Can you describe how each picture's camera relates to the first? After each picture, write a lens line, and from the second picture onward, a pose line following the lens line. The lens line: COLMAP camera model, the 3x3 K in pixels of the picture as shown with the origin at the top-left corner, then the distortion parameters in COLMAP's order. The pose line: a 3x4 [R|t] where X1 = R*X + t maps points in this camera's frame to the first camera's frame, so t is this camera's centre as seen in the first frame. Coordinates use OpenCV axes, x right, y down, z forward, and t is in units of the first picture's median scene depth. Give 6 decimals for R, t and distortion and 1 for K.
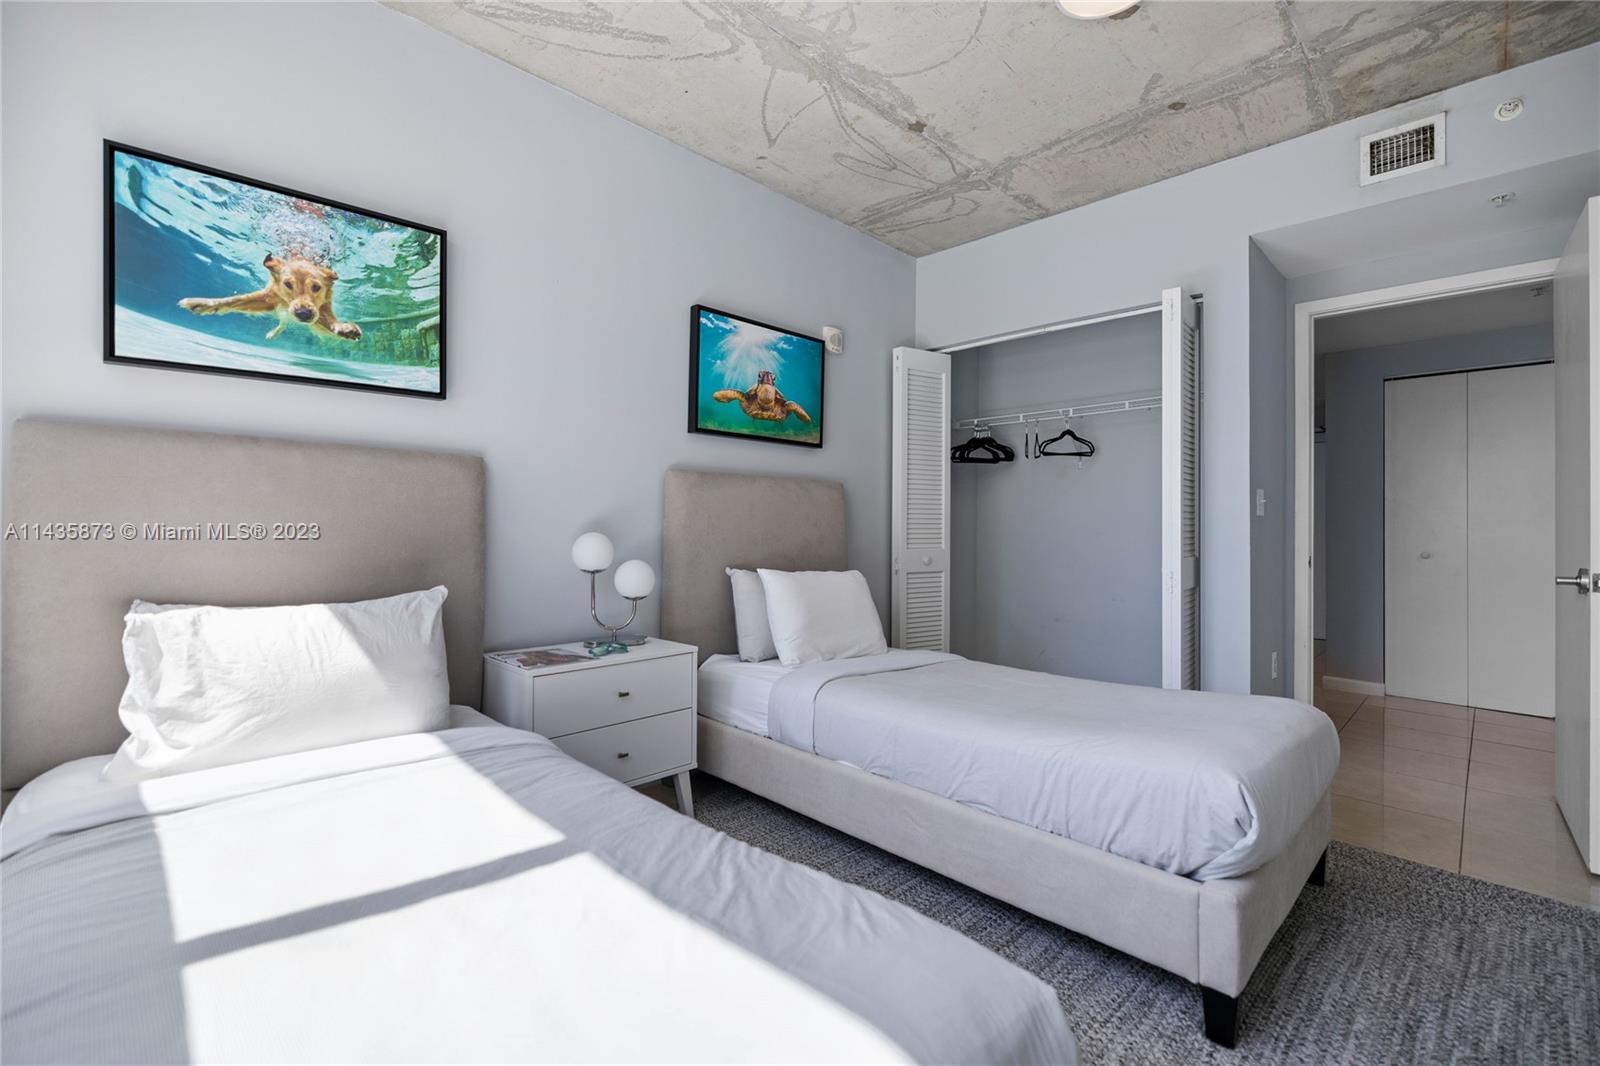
lens RADIAL K [[696.9, 0, 800.0], [0, 696.9, 533.0], [0, 0, 1]] dist [-0.001998, -0.000090]
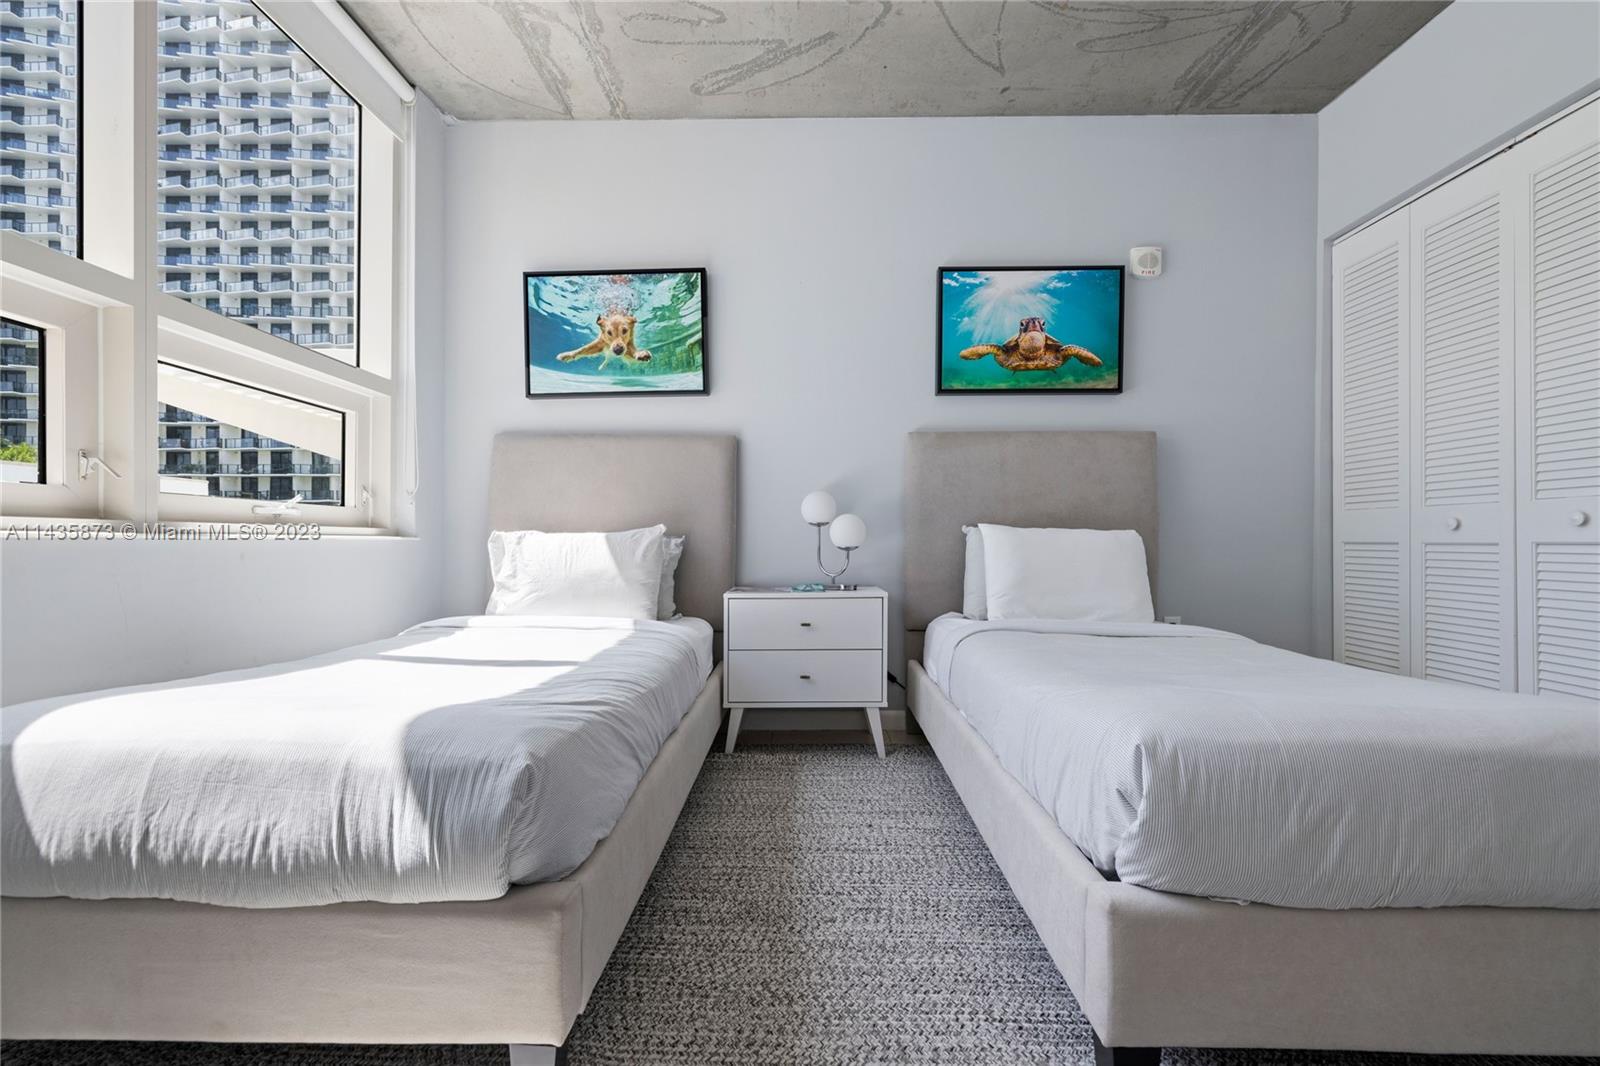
lens RADIAL K [[688.5, 0, 800.9], [0, 688.5, 555.9], [0, 0, 1]] dist [0.003579, 0.000252]
pose [[0.702100, 0.005085, -0.712060, 0.574193], [0.004654, 0.999920, 0.011730, 0.107126], [0.712063, -0.011550, 0.702021, 0.196739]]
